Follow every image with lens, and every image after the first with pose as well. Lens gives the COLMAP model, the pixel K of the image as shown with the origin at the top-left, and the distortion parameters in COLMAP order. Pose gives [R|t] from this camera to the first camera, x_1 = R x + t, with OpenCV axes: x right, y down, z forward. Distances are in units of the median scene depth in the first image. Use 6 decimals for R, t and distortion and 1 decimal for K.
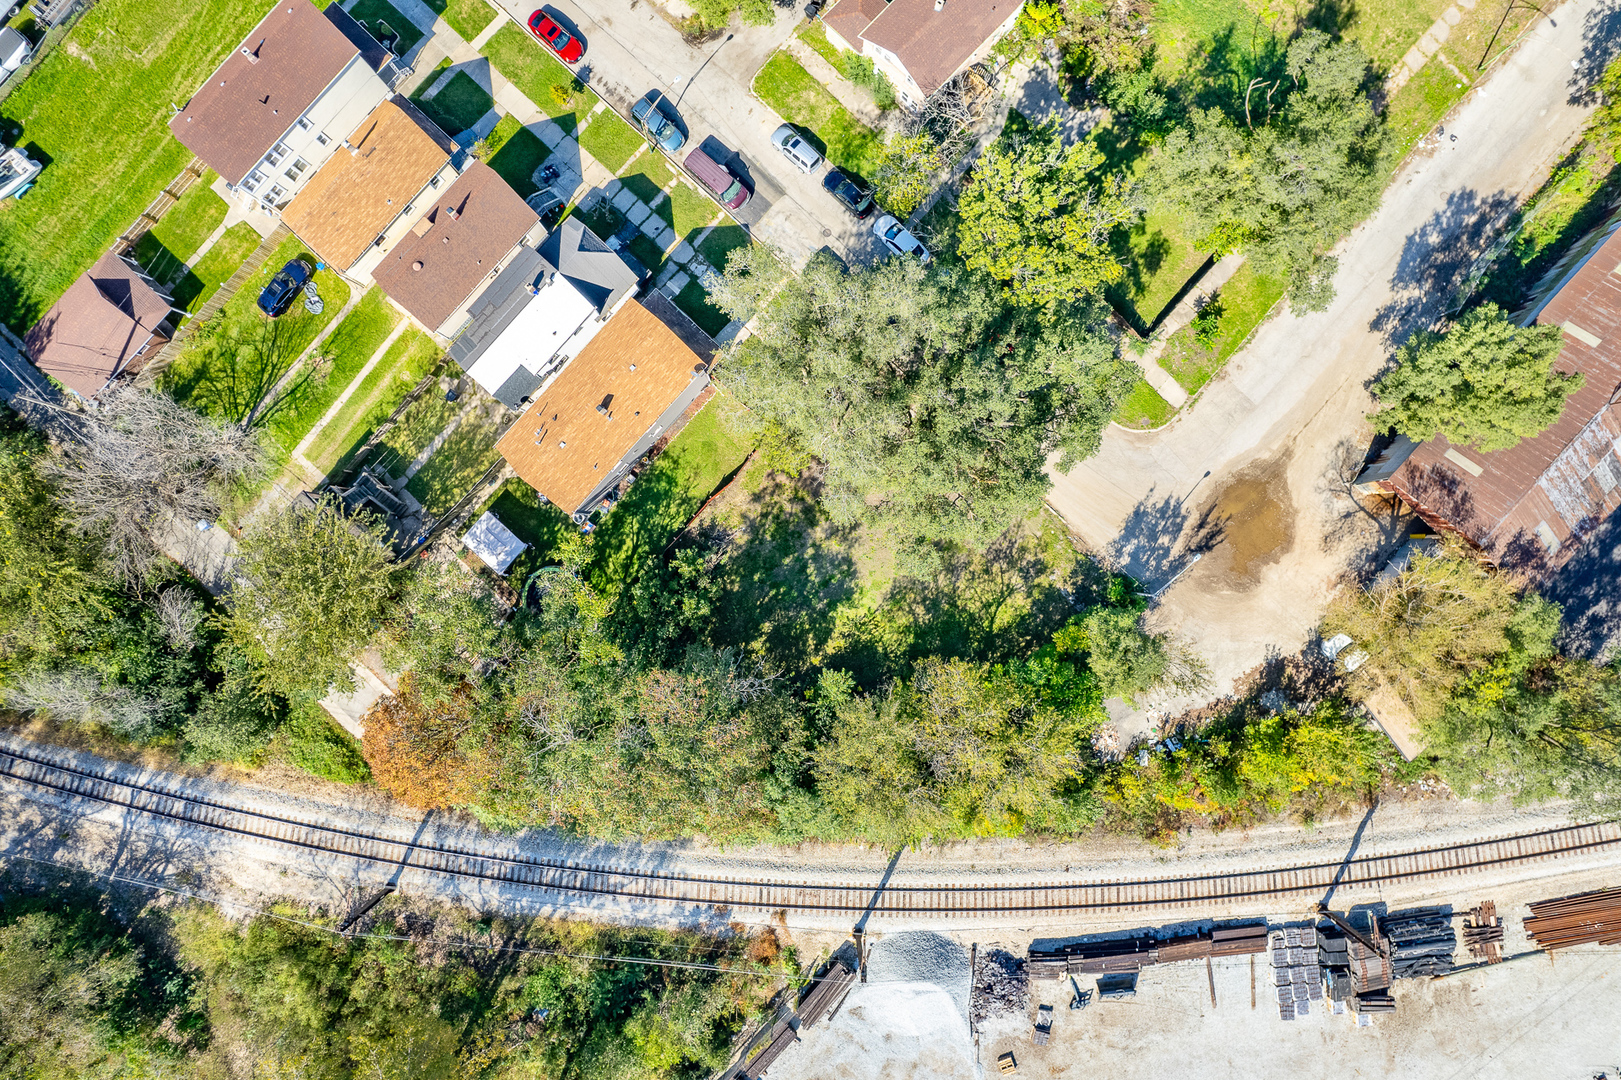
lens RADIAL K [[1010.2, 0, 808.3], [0, 1010.2, 547.8], [0, 0, 1]] dist [-0.064378, 0.057487]
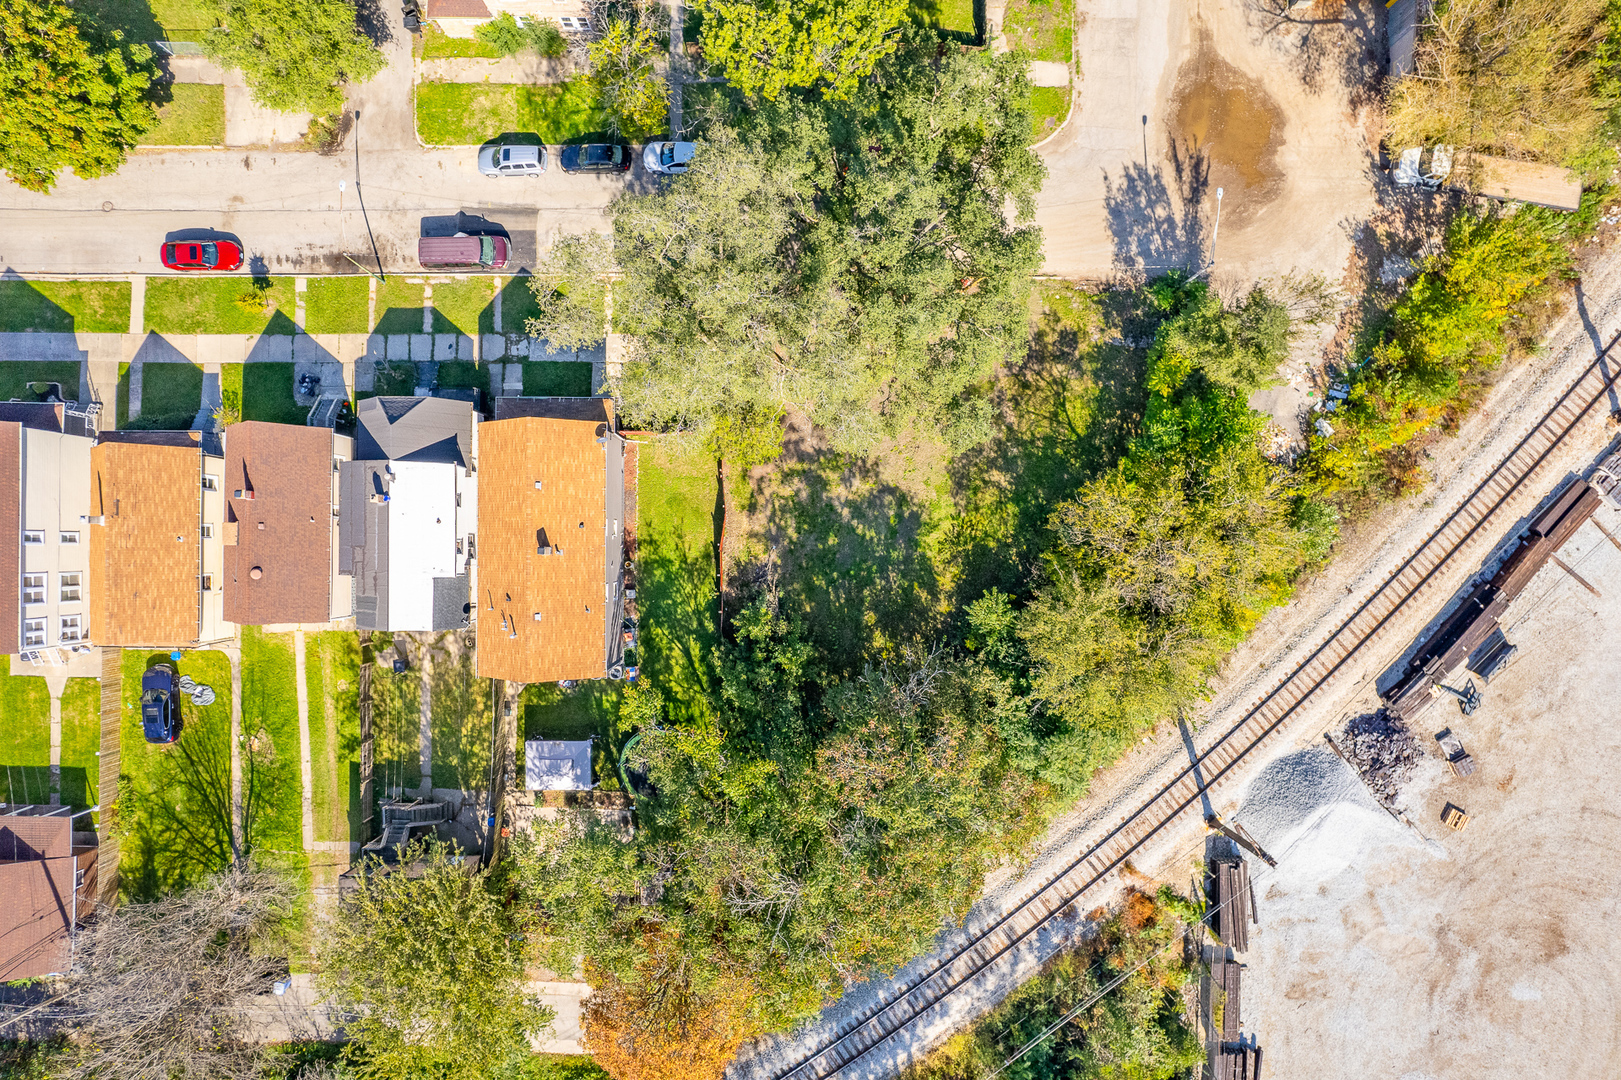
lens RADIAL K [[1010.2, 0, 805.1], [0, 1010.2, 540.6], [0, 0, 1]] dist [-0.064378, 0.057487]
pose [[0.742087, -0.670303, 0.000394, -0.043110], [0.670295, 0.742075, -0.005515, -0.001419], [0.003404, 0.004357, 0.999985, 0.187271]]
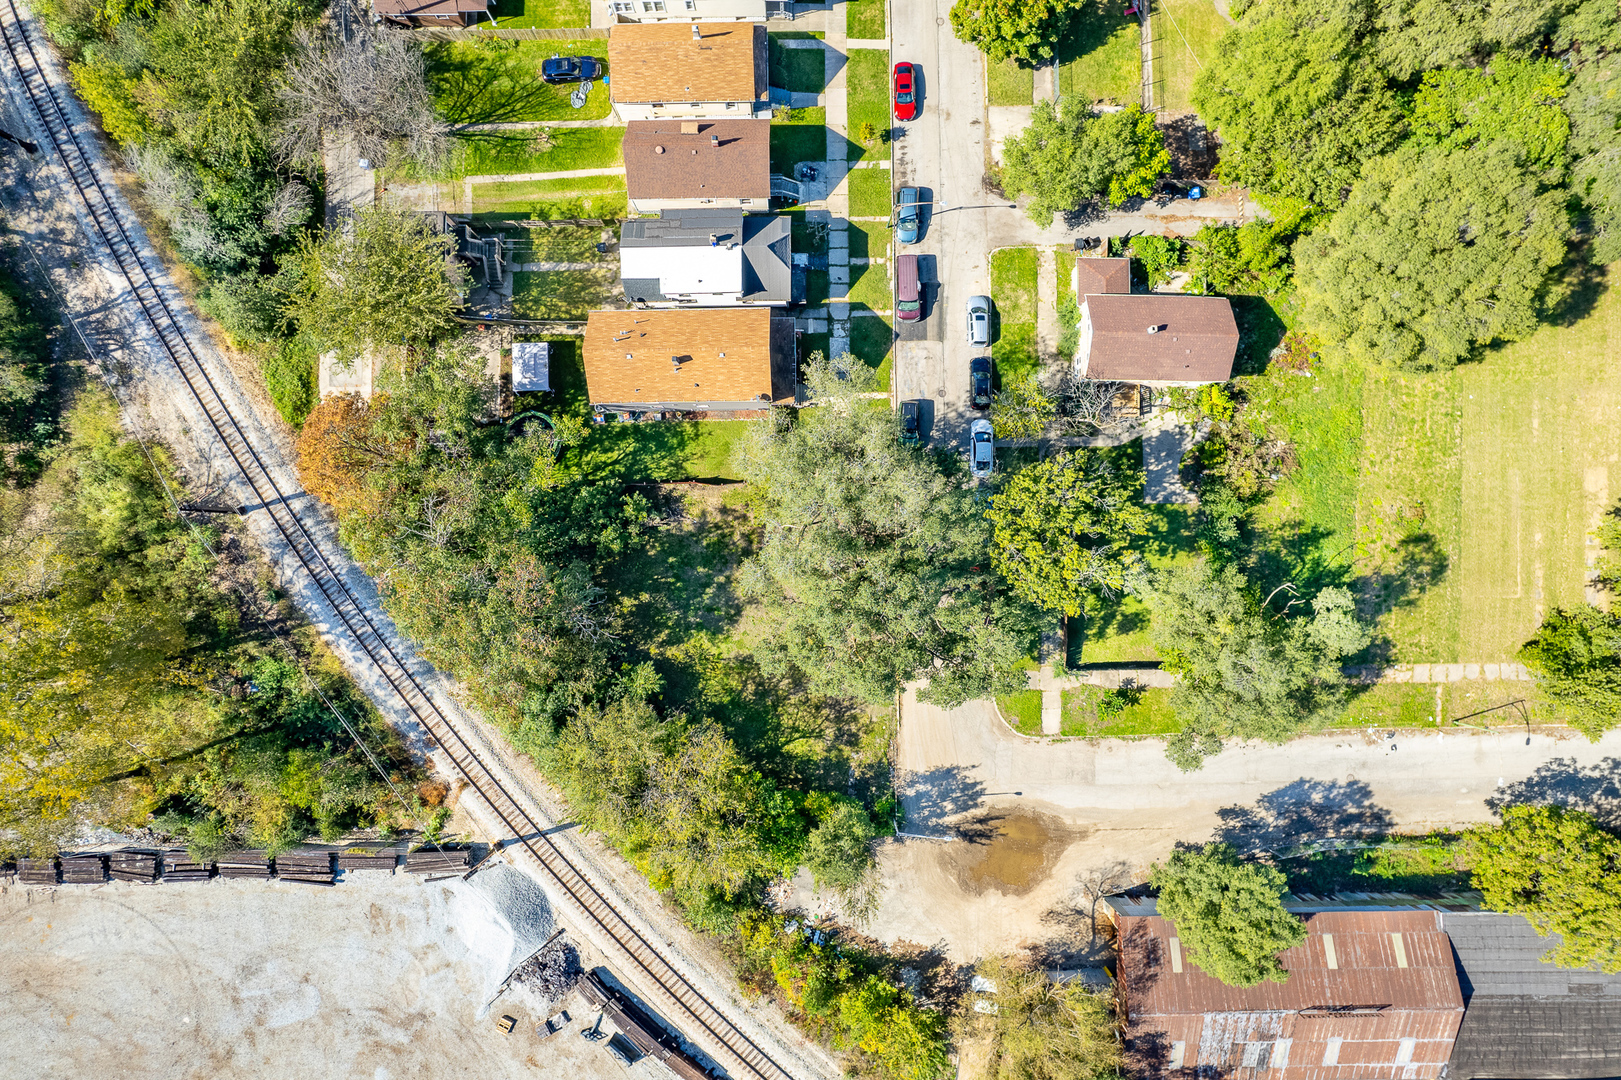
lens RADIAL K [[1010.2, 0, 808.4], [0, 1010.2, 548.6], [0, 0, 1]] dist [-0.064378, 0.057487]
pose [[0.684085, 0.729403, -0.000568, 0.044268], [-0.729403, 0.684085, -0.000018, -0.091187], [0.000375, 0.000427, 1.000000, -0.109359]]
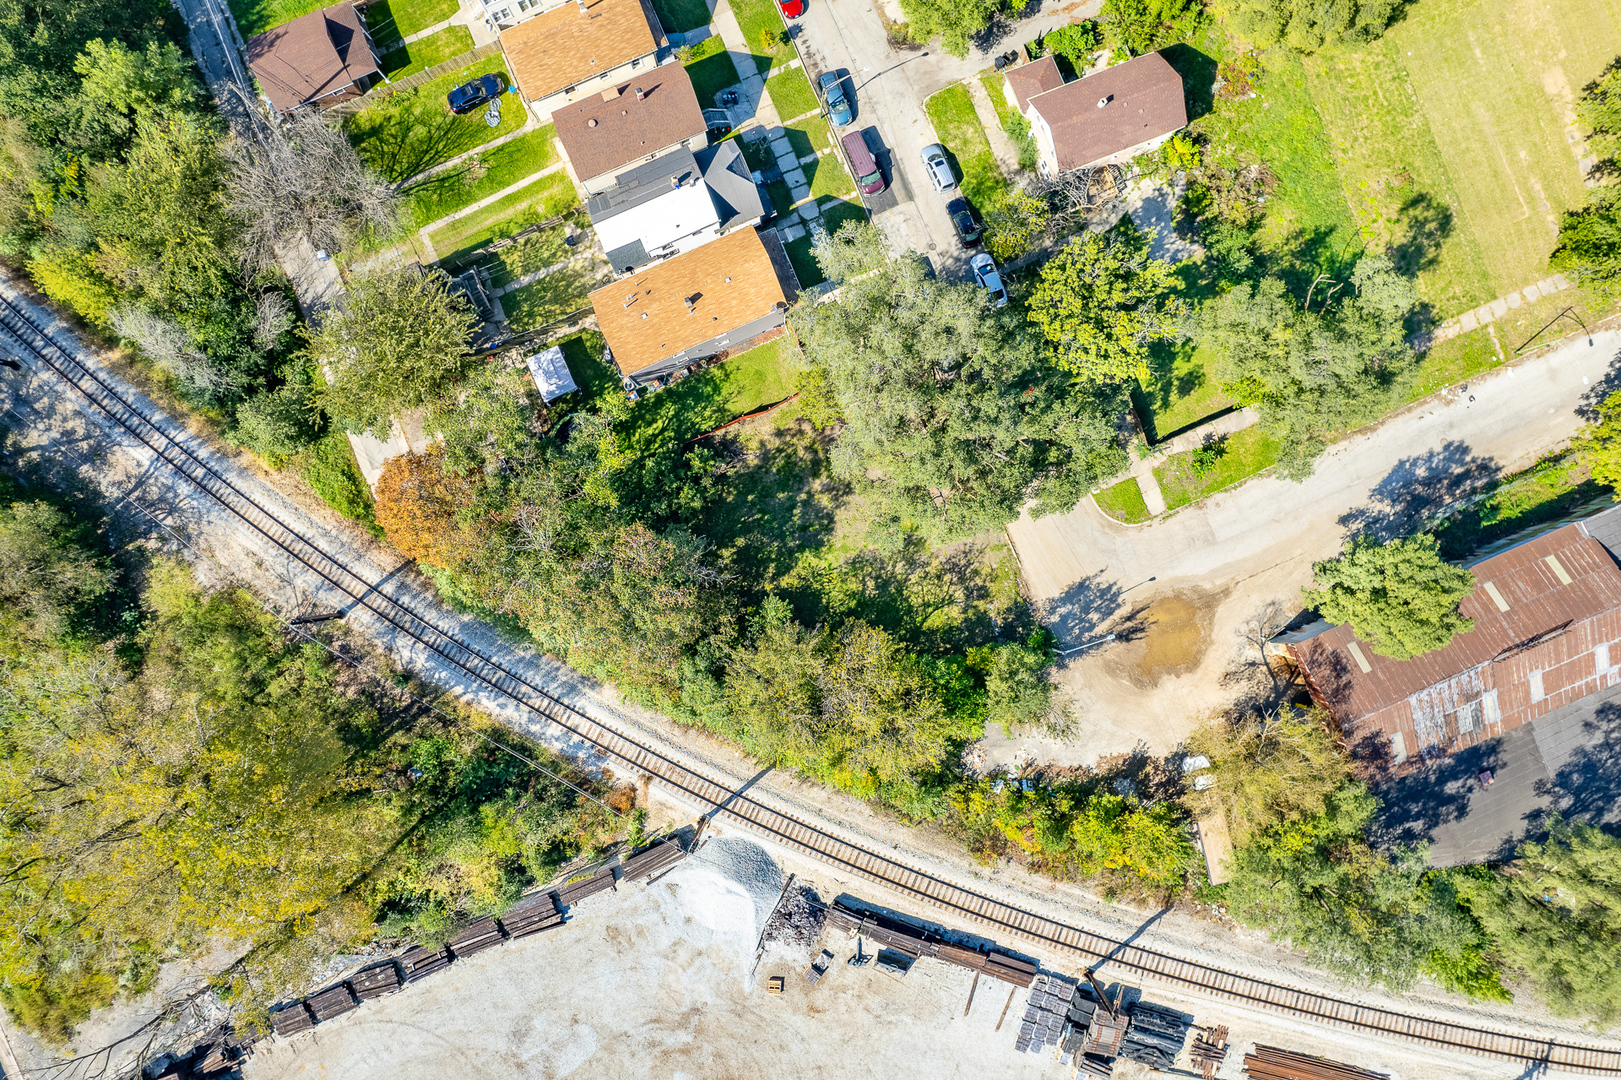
lens RADIAL K [[1010.2, 0, 806.3], [0, 1010.2, 545.0], [0, 0, 1]] dist [-0.064378, 0.057487]
pose [[0.911754, 0.410736, 0.000574, 0.027030], [-0.410714, 0.911720, -0.009009, 0.063032], [-0.004224, 0.007978, 0.999959, -0.130304]]
